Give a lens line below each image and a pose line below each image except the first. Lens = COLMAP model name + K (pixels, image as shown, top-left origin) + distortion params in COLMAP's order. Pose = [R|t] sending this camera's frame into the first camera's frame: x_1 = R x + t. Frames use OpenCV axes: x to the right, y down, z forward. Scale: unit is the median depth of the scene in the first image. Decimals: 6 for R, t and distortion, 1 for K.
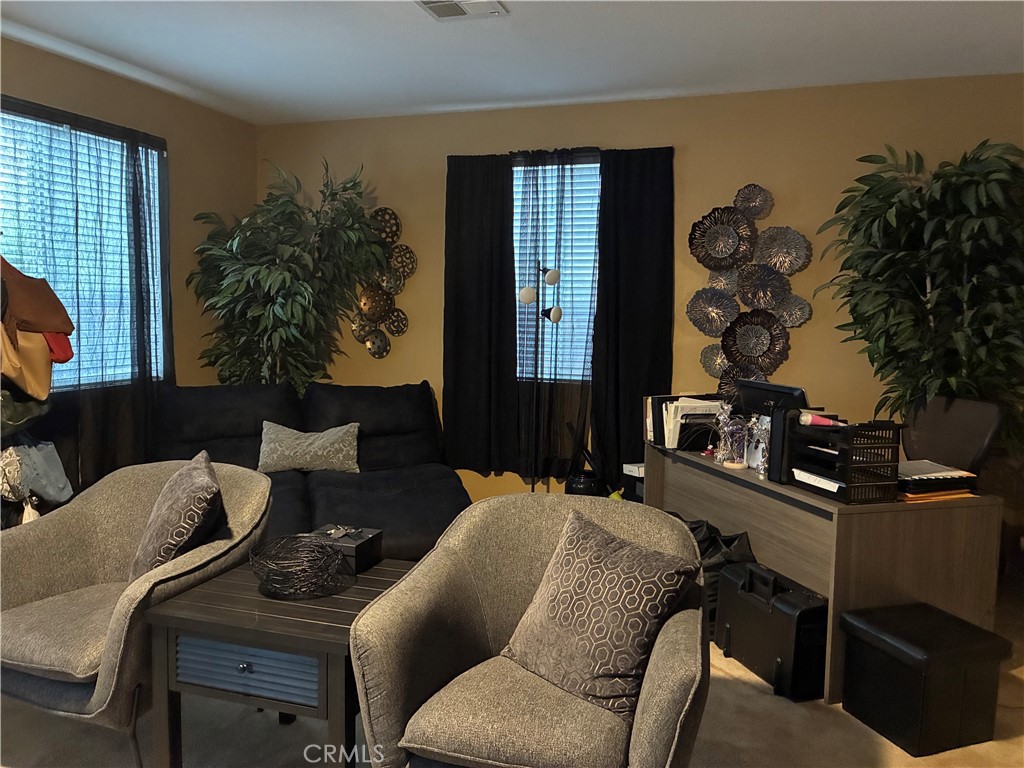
lens RADIAL K [[827.5, 0, 517.5], [0, 827.5, 386.6], [0, 0, 1]] dist [0.087212, -0.133958]
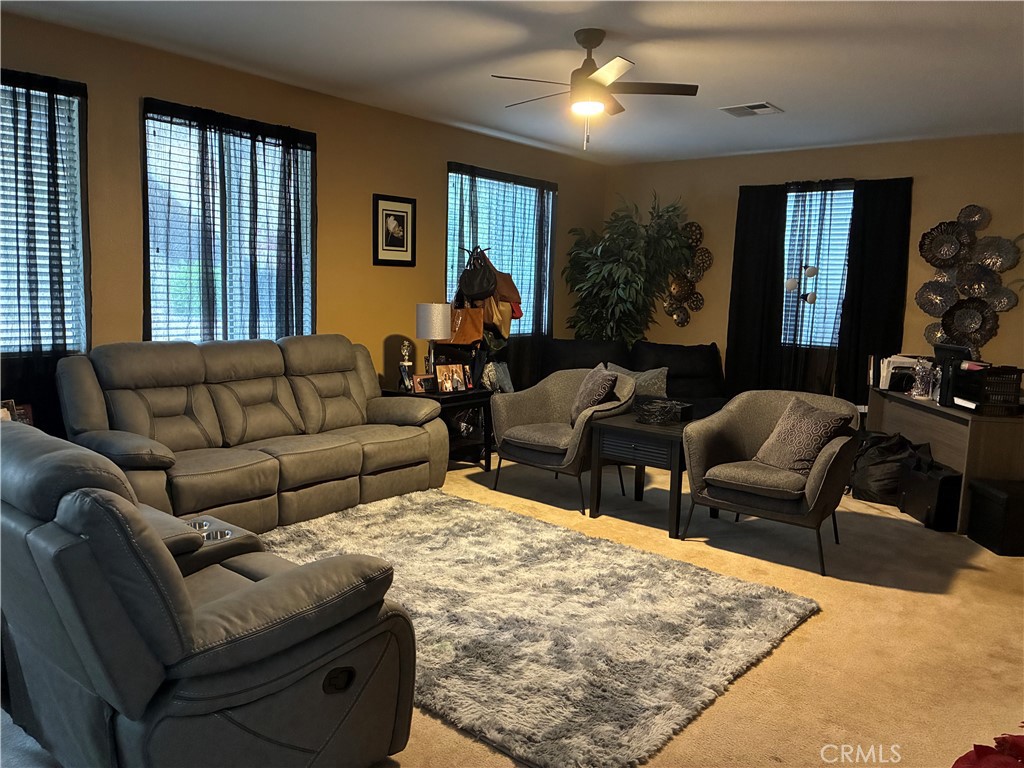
lens RADIAL K [[827.5, 0, 517.5], [0, 827.5, 386.6], [0, 0, 1]] dist [0.087212, -0.133958]
pose [[0.944913, 0.056458, -0.322415, 0.038827], [-0.050620, 0.998367, 0.026469, 0.051108], [0.323383, -0.008690, 0.946228, -0.509235]]
